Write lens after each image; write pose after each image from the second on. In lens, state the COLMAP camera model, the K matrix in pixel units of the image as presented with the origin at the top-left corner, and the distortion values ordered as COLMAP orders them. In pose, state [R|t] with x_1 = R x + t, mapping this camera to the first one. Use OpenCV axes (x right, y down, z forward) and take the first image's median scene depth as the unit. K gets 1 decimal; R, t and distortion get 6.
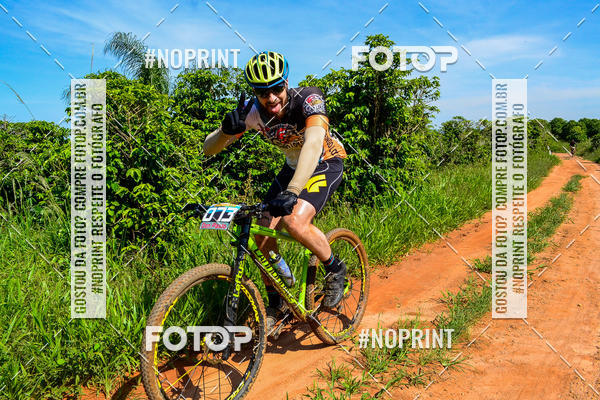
lens RADIAL K [[481.4, 0, 298.0], [0, 481.4, 203.0], [0, 0, 1]] dist [-0.090053, 0.019233]
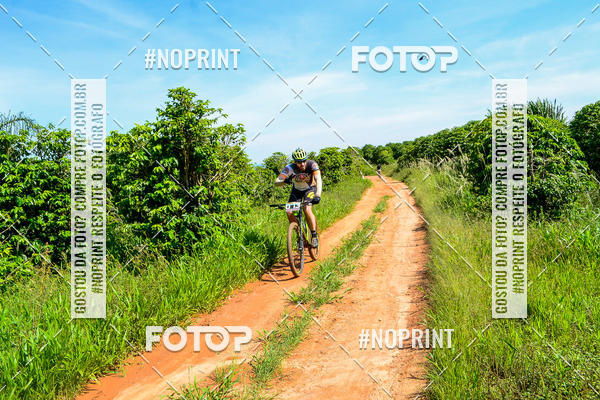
lens RADIAL K [[481.4, 0, 299.8], [0, 481.4, 202.9], [0, 0, 1]] dist [-0.090053, 0.019233]
pose [[0.934395, -0.105784, 0.340170, 0.033561], [0.132872, 0.989477, -0.057279, -0.012383], [-0.330531, 0.098720, 0.938618, -0.030163]]
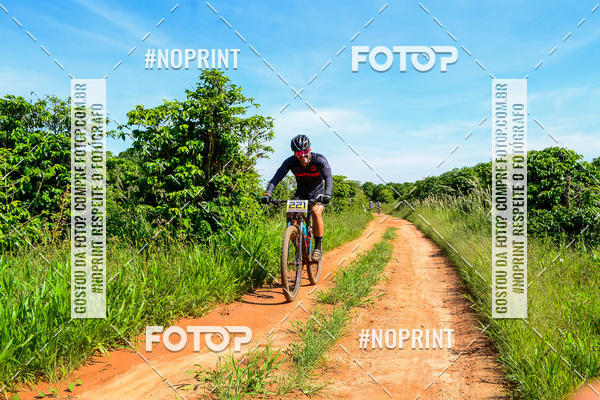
lens RADIAL K [[481.4, 0, 298.4], [0, 481.4, 201.4], [0, 0, 1]] dist [-0.090053, 0.019233]
pose [[0.936537, 0.016394, 0.350184, -0.006797], [0.029794, 0.991570, -0.126103, 0.042124], [-0.349300, 0.128534, 0.928153, 0.059867]]
